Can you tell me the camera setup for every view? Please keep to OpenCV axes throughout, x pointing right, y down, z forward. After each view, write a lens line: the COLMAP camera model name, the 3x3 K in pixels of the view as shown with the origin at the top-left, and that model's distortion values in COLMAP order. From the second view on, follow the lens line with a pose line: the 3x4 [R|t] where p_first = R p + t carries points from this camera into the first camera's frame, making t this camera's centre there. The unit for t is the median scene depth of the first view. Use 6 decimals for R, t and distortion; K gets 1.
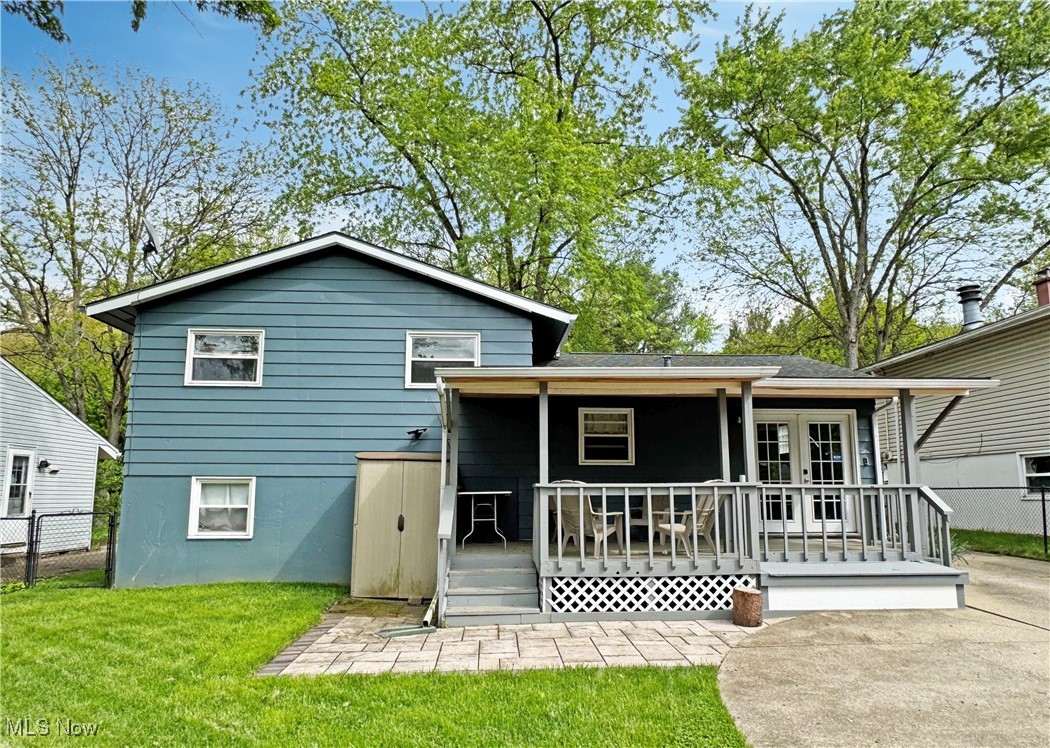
lens RADIAL K [[677.7, 0, 526.6], [0, 677.7, 379.3], [0, 0, 1]] dist [0.000844, 0.001665]
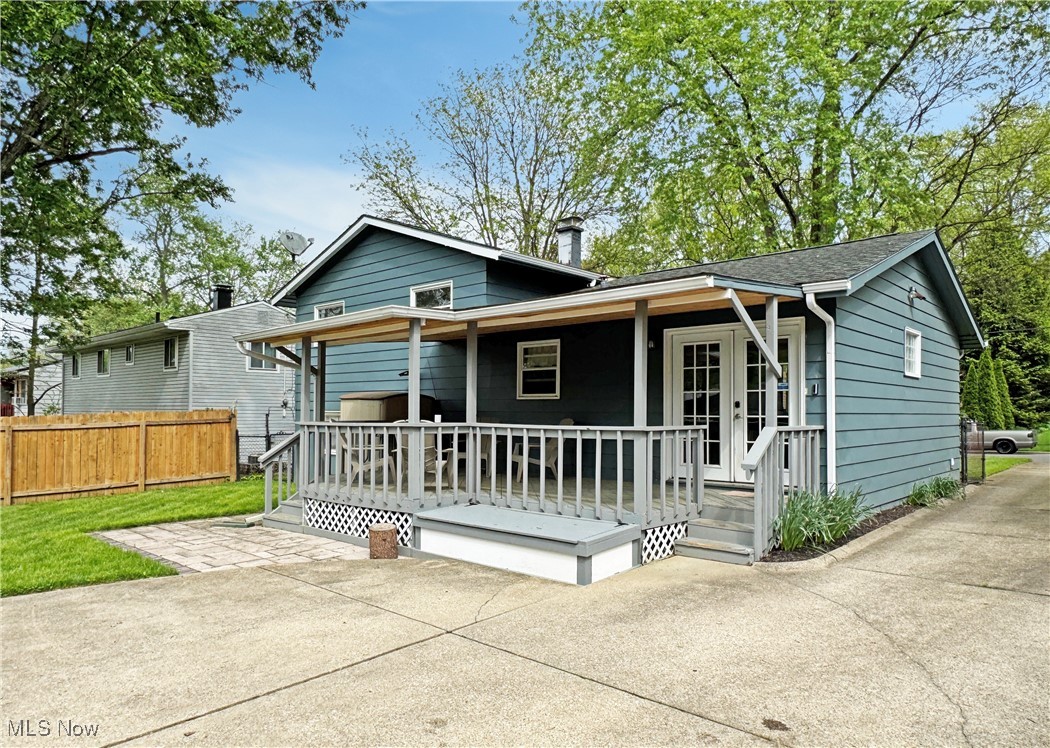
lens RADIAL K [[677.7, 0, 521.0], [0, 677.7, 379.6], [0, 0, 1]] dist [0.000844, 0.001665]
pose [[0.699154, -0.029447, -0.714364, 0.837671], [0.114986, 0.990776, 0.071697, 0.026170], [0.705664, -0.132269, 0.696091, 0.313348]]
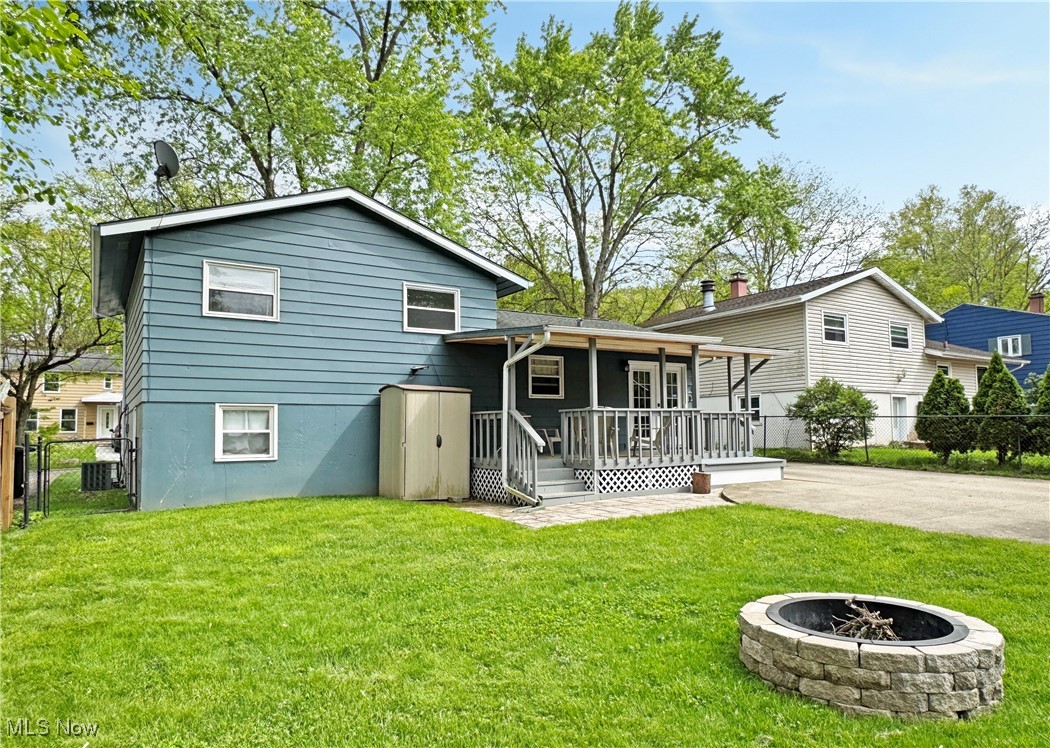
lens RADIAL K [[677.7, 0, 529.2], [0, 677.7, 376.9], [0, 0, 1]] dist [0.000844, 0.001665]
pose [[0.871981, 0.029441, 0.488654, -0.584656], [-0.069847, 0.995460, 0.064663, 0.000985], [-0.484532, -0.090516, 0.870078, -0.143663]]
